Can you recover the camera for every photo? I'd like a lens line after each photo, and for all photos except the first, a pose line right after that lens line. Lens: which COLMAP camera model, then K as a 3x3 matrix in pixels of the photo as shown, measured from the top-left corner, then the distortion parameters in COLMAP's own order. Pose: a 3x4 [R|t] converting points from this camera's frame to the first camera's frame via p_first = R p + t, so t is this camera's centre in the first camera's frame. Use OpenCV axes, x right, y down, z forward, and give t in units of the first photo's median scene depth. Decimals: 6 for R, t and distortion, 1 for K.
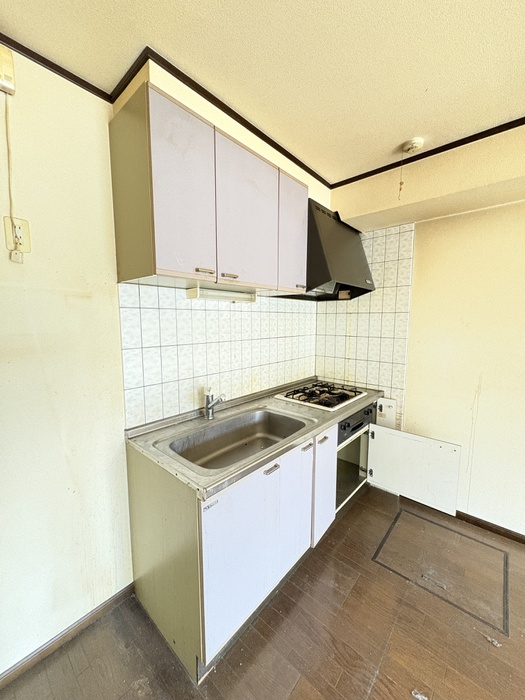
lens RADIAL K [[279.5, 0, 262.5], [0, 279.5, 350.0], [0, 0, 1]] dist [-0.003738, -0.000372]
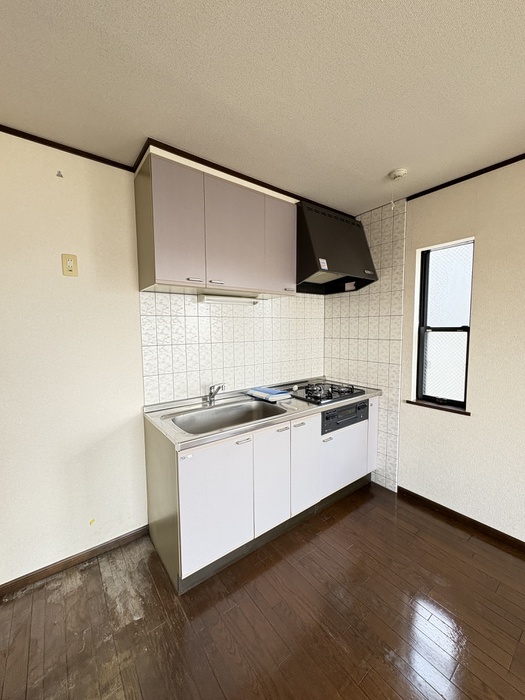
lens RADIAL K [[280.3, 0, 262.5], [0, 280.3, 350.0], [0, 0, 1]] dist [0.001990, 0.000308]
pose [[0.980684, 0.005890, -0.195510, 0.312444], [-0.010542, 0.999685, -0.022759, 0.037966], [0.195314, 0.024380, 0.980438, -0.205519]]
